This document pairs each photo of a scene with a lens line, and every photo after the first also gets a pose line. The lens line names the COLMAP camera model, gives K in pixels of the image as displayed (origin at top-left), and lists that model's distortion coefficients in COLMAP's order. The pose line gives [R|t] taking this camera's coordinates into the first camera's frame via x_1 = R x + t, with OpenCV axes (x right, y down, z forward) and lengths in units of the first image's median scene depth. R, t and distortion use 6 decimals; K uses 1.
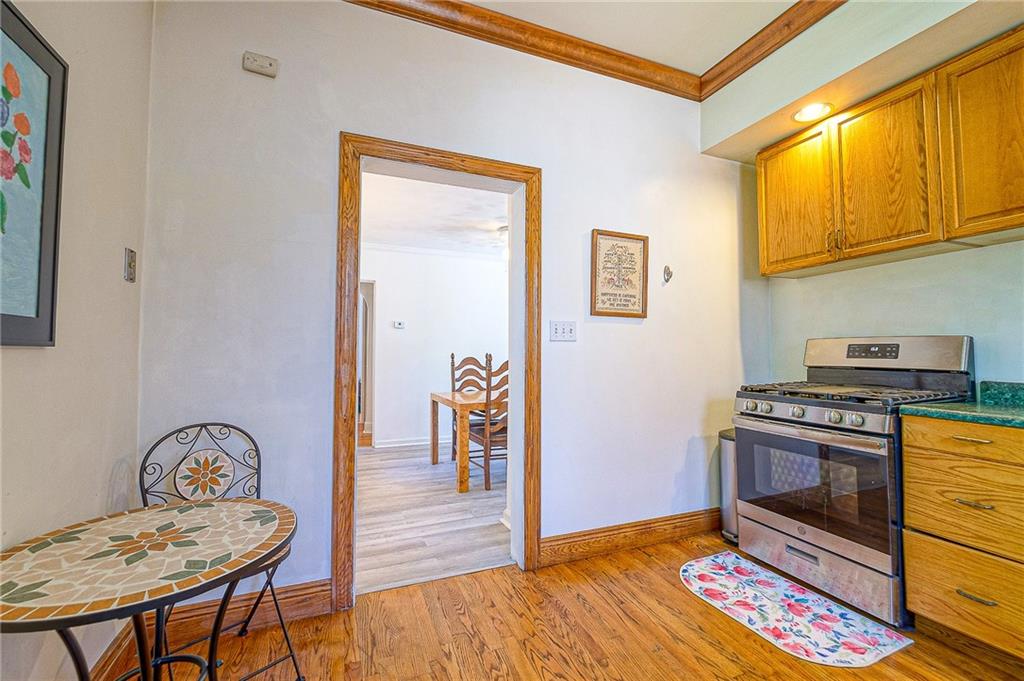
lens RADIAL K [[444.8, 0, 513.5], [0, 444.8, 337.5], [0, 0, 1]] dist [0.000341, -0.003431]
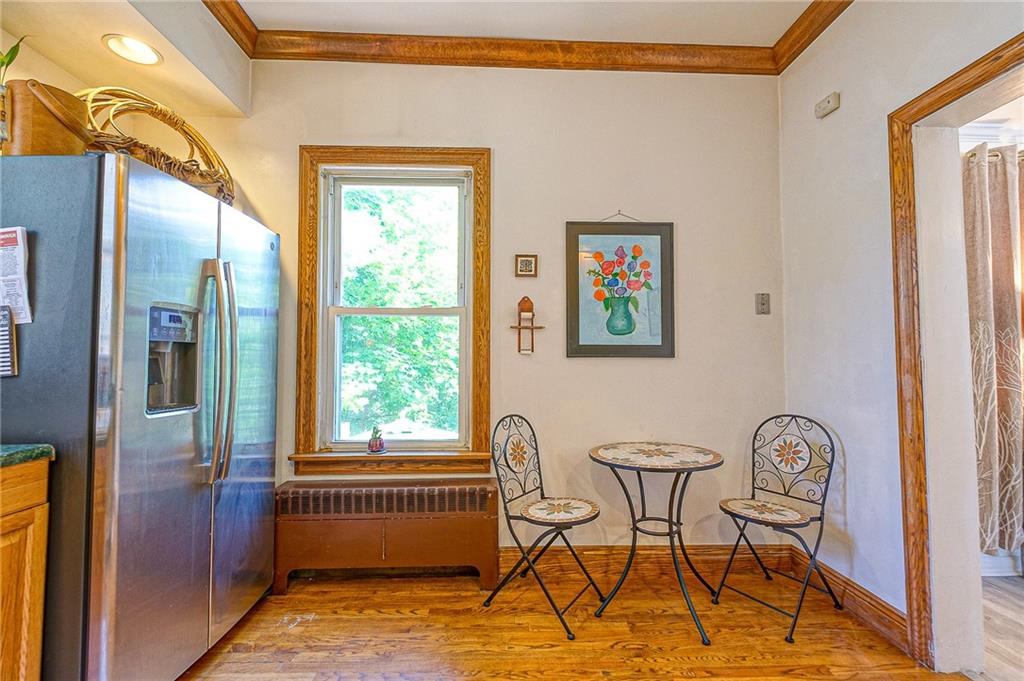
lens RADIAL K [[444.8, 0, 512.2], [0, 444.8, 340.7], [0, 0, 1]] dist [0.000341, -0.003431]
pose [[-0.355802, -0.038594, -0.933764, 0.842263], [0.029460, 0.998187, -0.052482, 0.019411], [0.934097, -0.046182, -0.354020, 0.706388]]
